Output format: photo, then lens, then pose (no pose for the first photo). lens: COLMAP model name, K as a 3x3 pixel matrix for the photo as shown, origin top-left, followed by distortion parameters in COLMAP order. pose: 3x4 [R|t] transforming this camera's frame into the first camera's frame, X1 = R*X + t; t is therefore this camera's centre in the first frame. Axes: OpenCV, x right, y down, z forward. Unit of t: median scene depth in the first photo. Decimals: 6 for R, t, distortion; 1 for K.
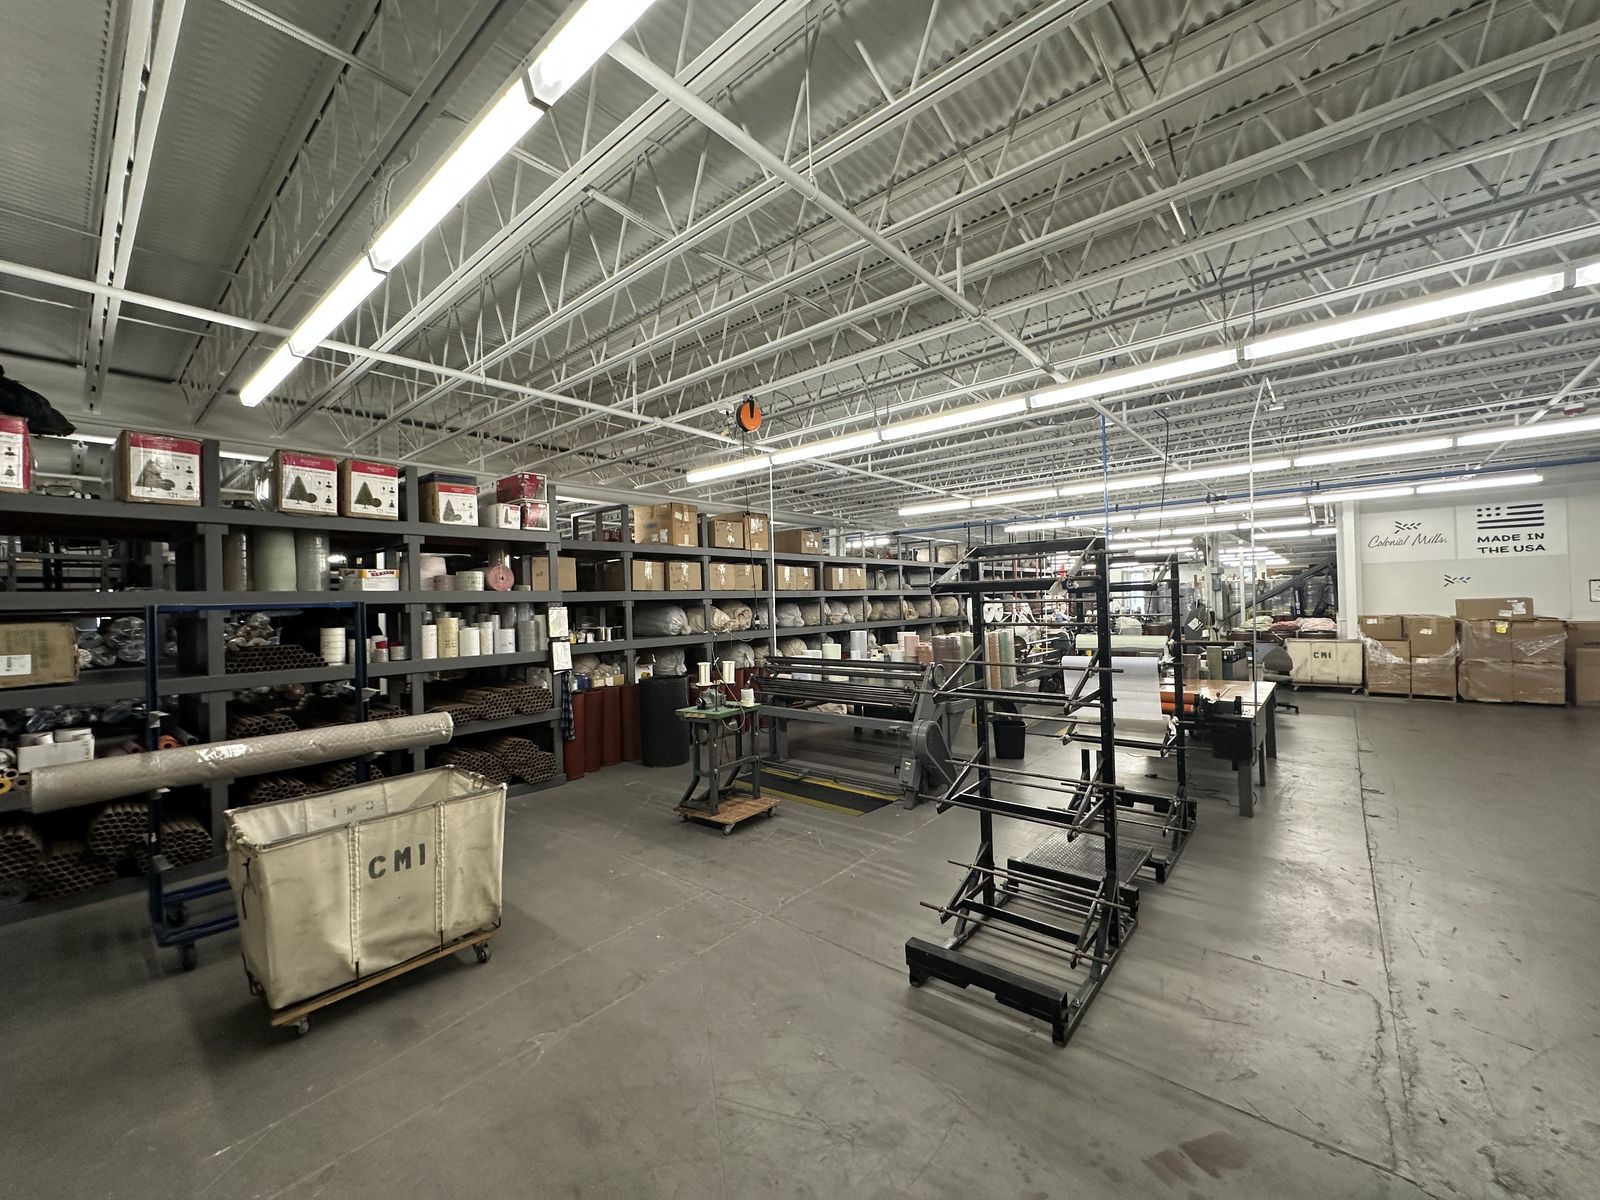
lens RADIAL K [[636.3, 0, 801.3], [0, 636.3, 598.8], [0, 0, 1]] dist [-0.001259, 0.000492]
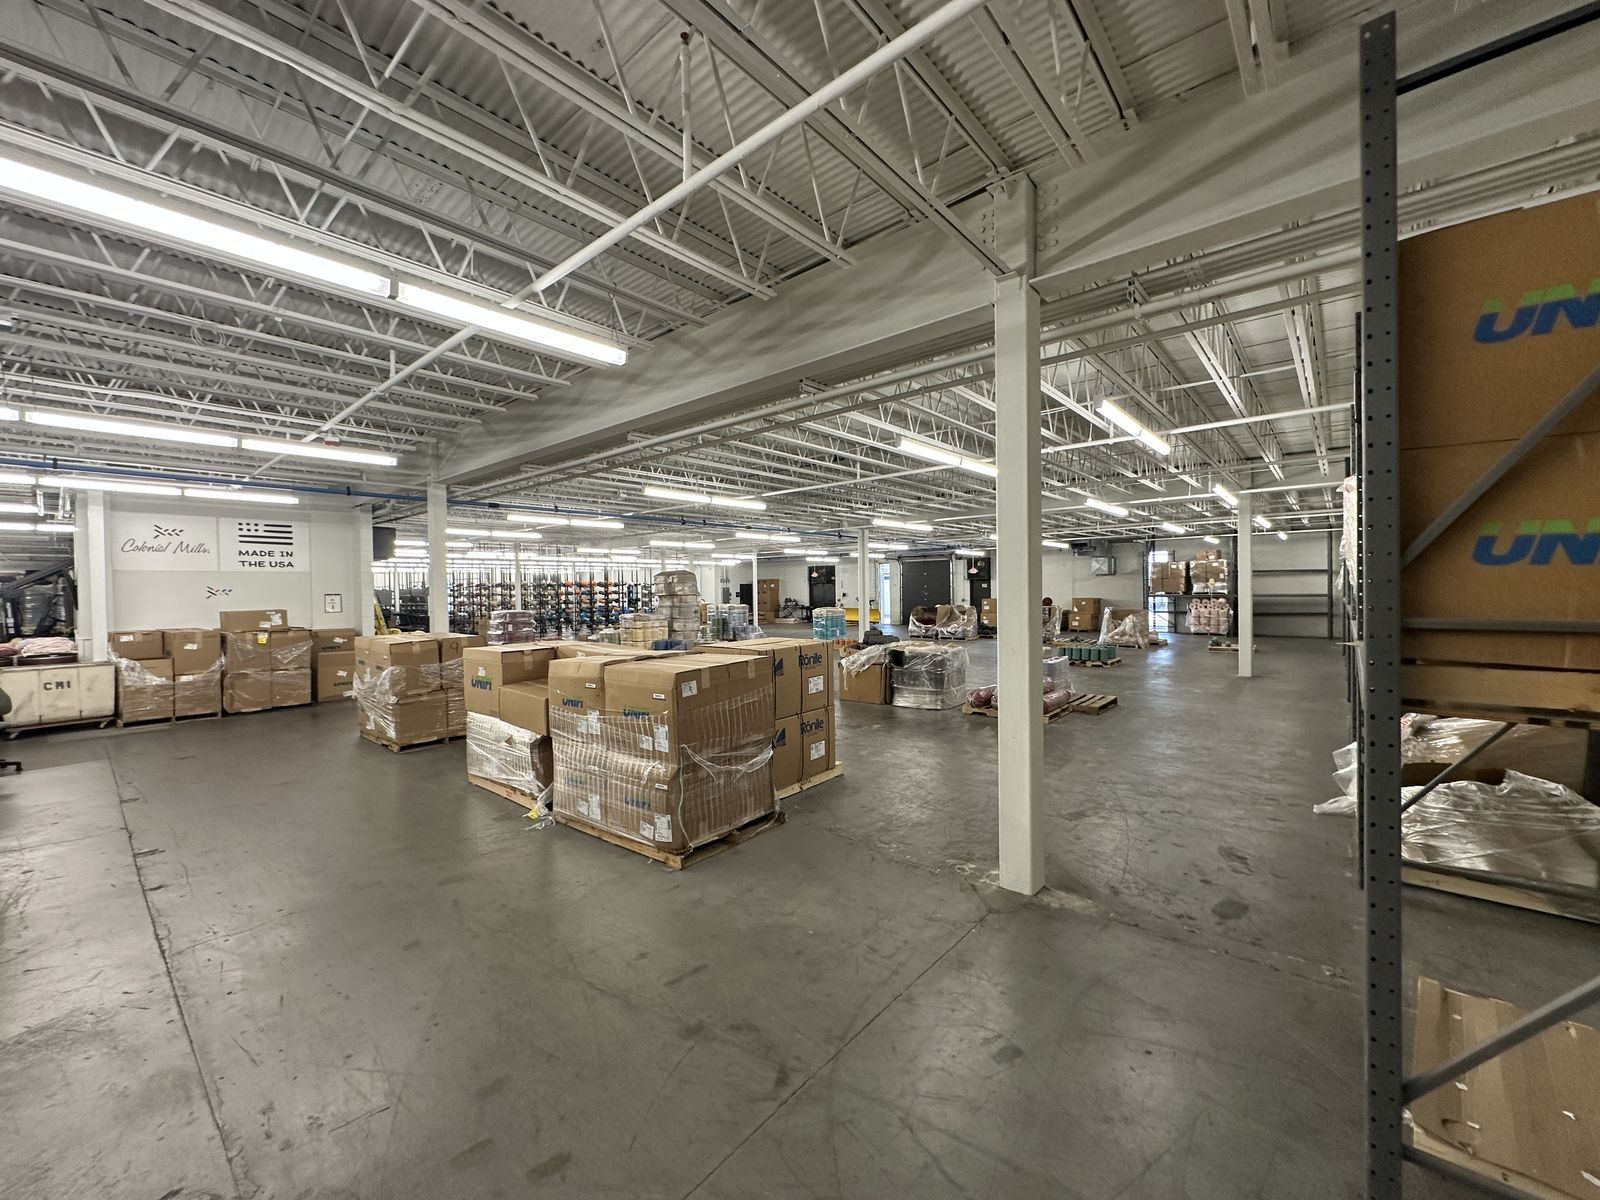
lens RADIAL K [[636.3, 0, 801.3], [0, 636.3, 598.8], [0, 0, 1]] dist [-0.001259, 0.000492]
pose [[0.008623, 0.013288, 0.999875, 0.061841], [0.008724, 0.999873, -0.013364, 0.002032], [-0.999925, 0.008838, 0.008506, 0.100968]]
